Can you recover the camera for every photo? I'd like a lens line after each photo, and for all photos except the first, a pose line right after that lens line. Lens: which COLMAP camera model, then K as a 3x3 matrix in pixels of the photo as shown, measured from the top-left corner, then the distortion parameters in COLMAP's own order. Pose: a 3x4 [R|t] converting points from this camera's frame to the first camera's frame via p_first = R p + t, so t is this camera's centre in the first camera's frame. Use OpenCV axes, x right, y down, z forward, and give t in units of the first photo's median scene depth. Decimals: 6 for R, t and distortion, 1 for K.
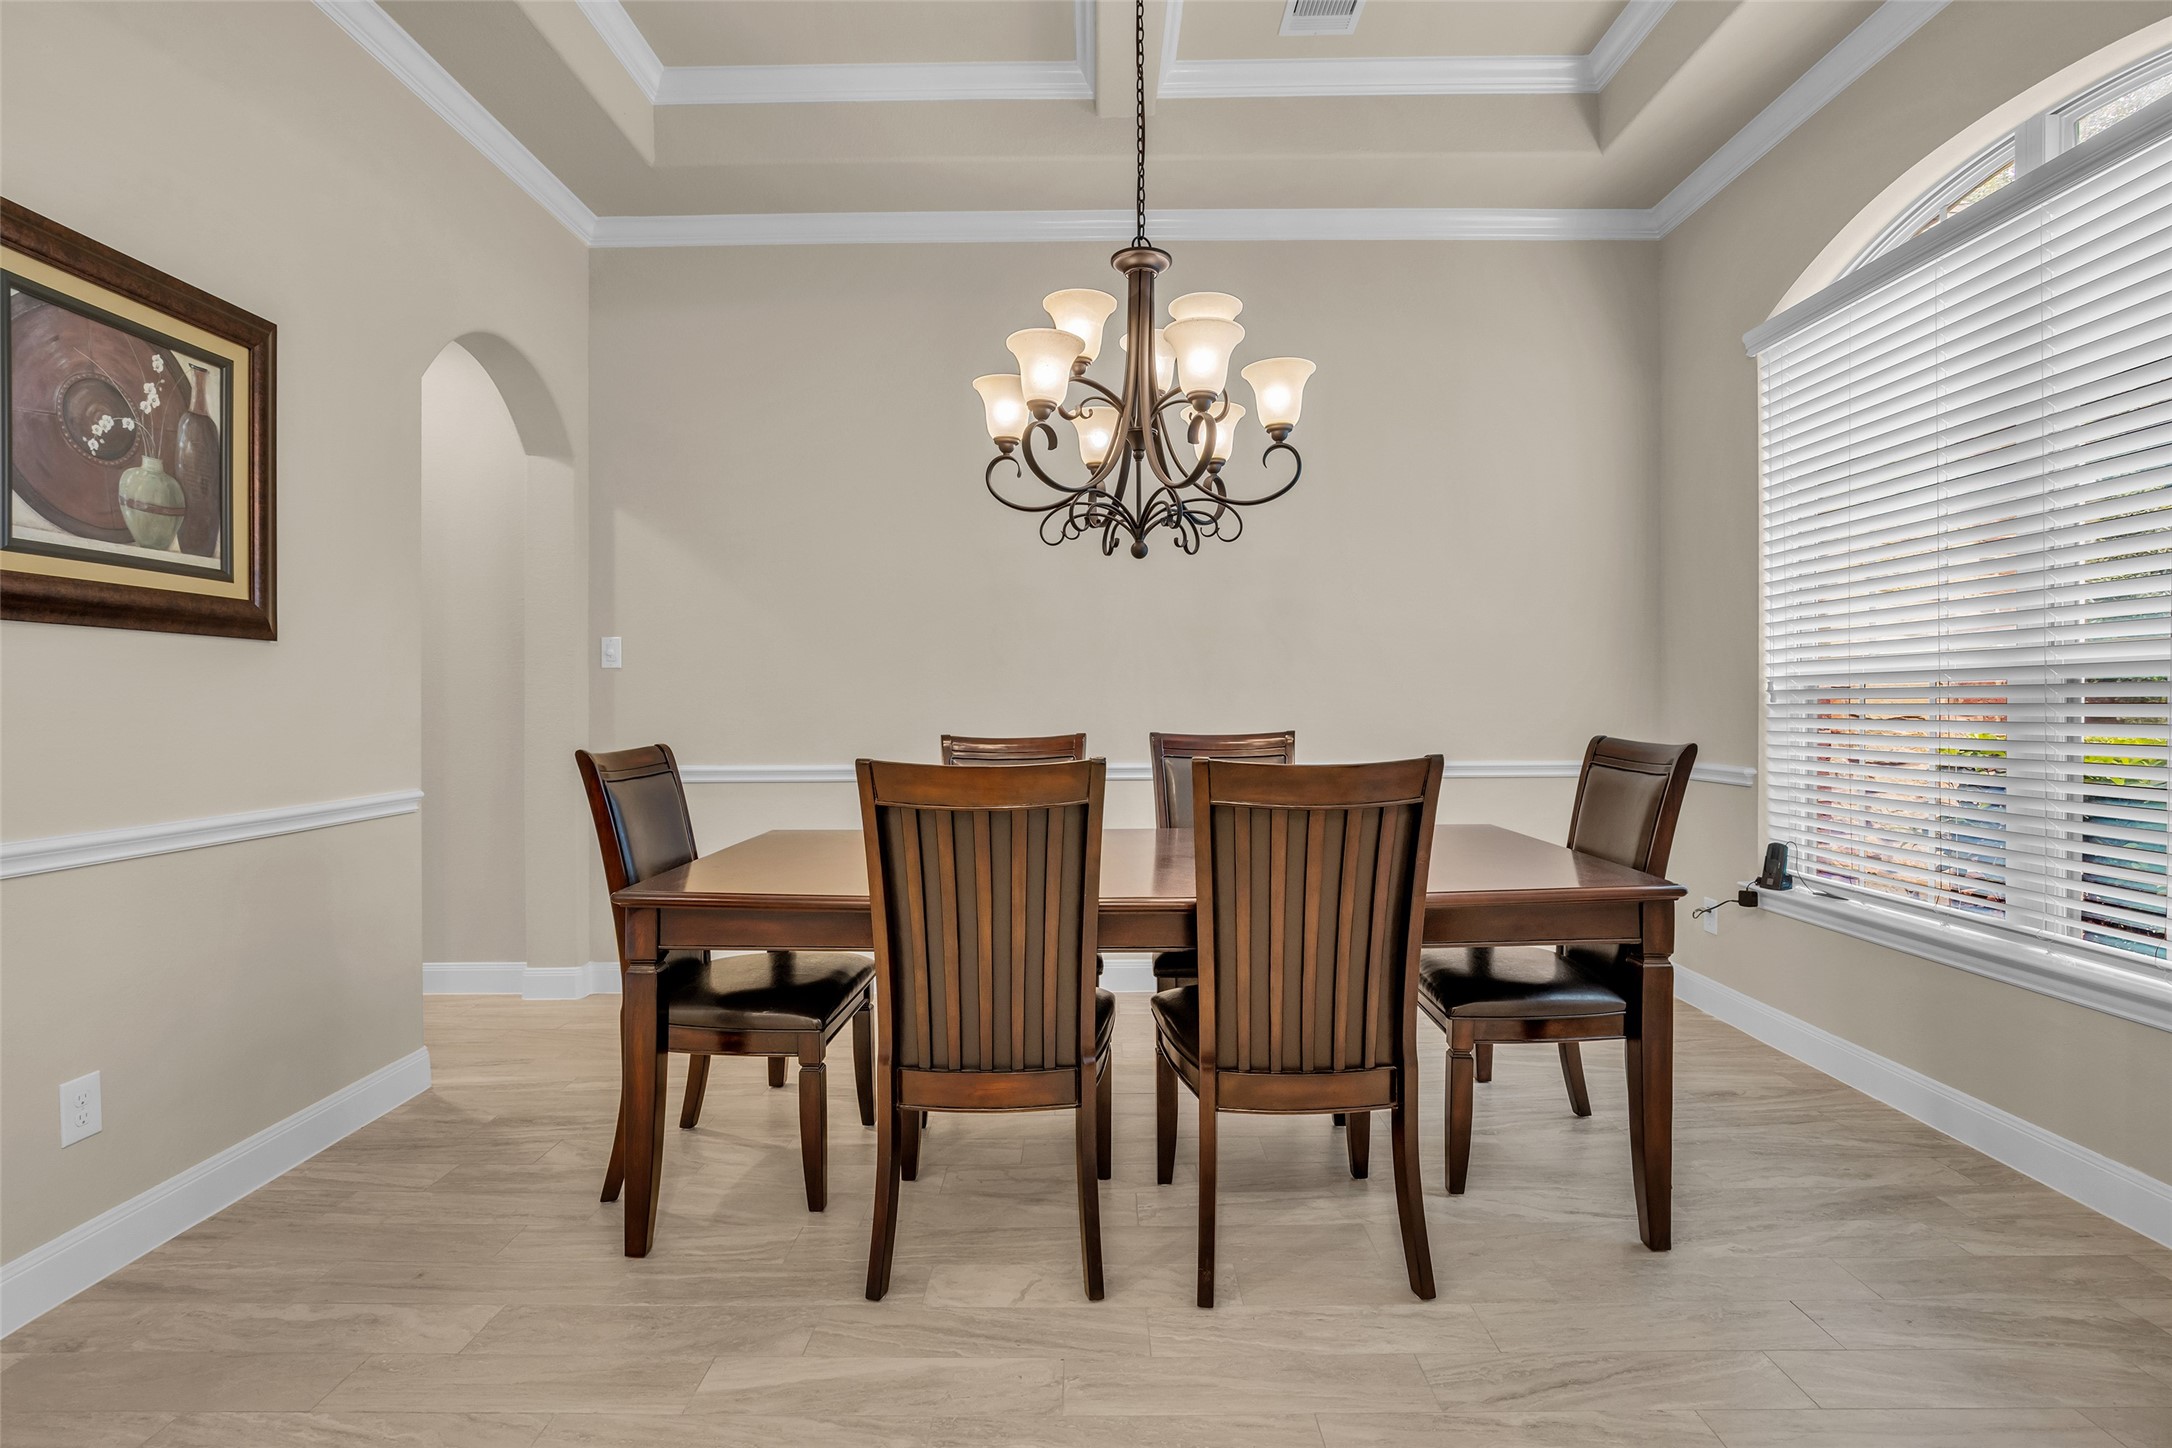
lens RADIAL K [[990.4, 0, 1086.0], [0, 990.4, 724.0], [0, 0, 1]] dist [-0.023606, 0.007512]
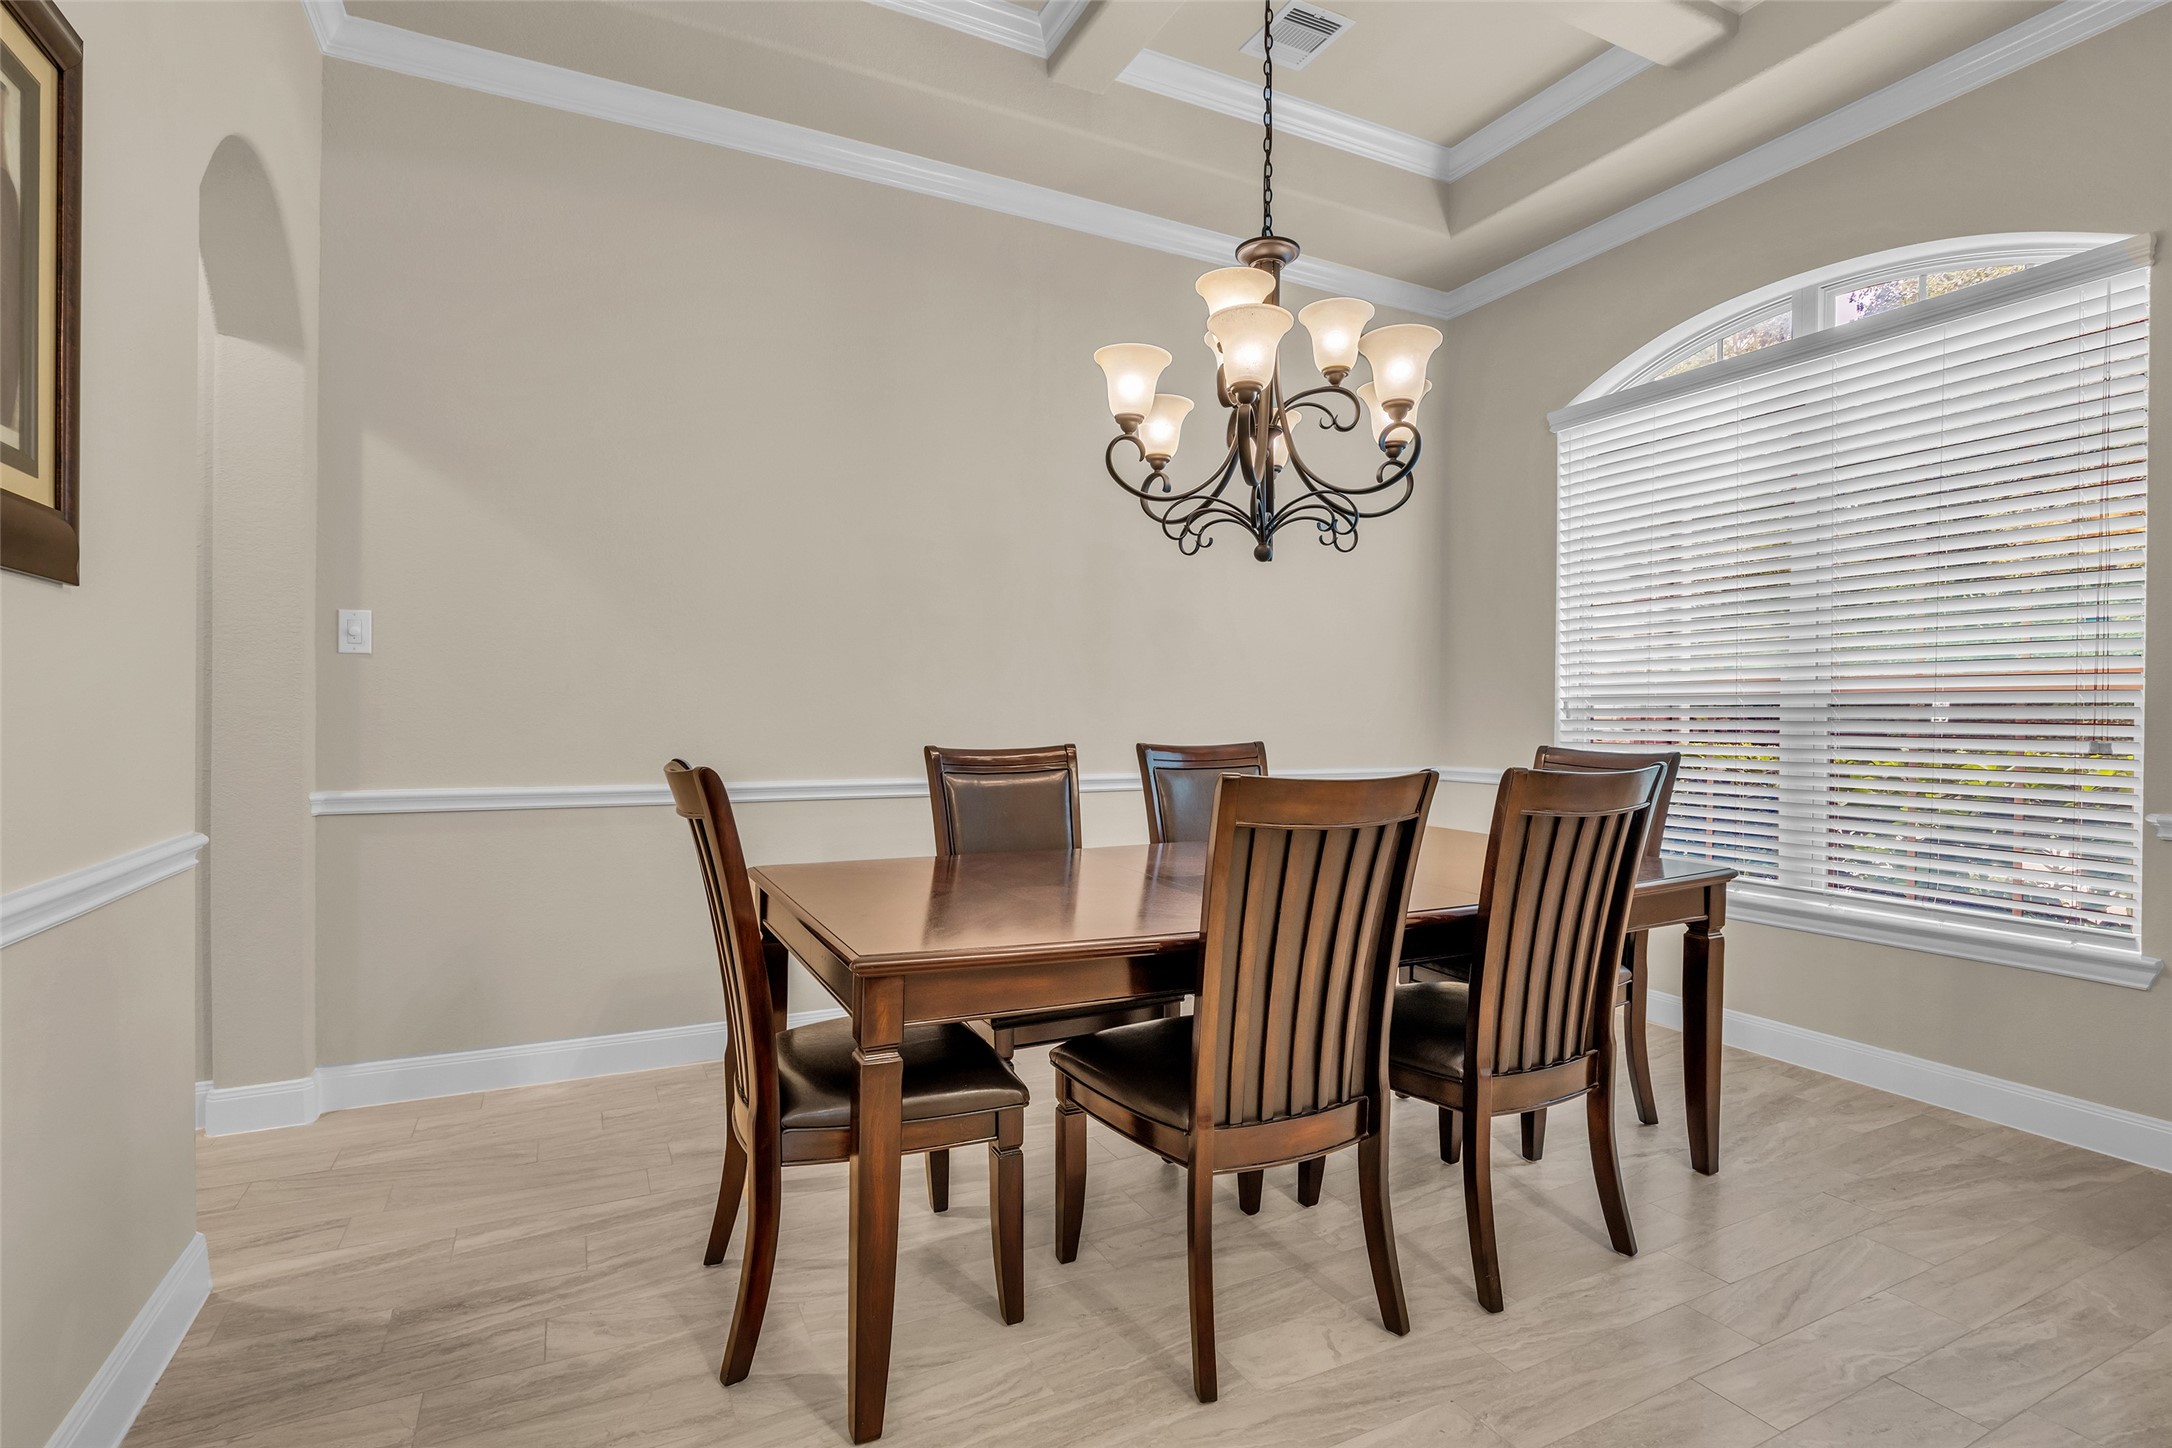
lens RADIAL K [[1004.9, 0, 1075.5], [0, 1004.9, 737.6], [0, 0, 1]] dist [-0.028898, 0.009381]
pose [[0.899200, 0.003029, 0.437527, -0.483176], [-0.003707, 0.999993, 0.000695, 0.003075], [-0.437522, -0.002247, 0.899205, 0.185810]]
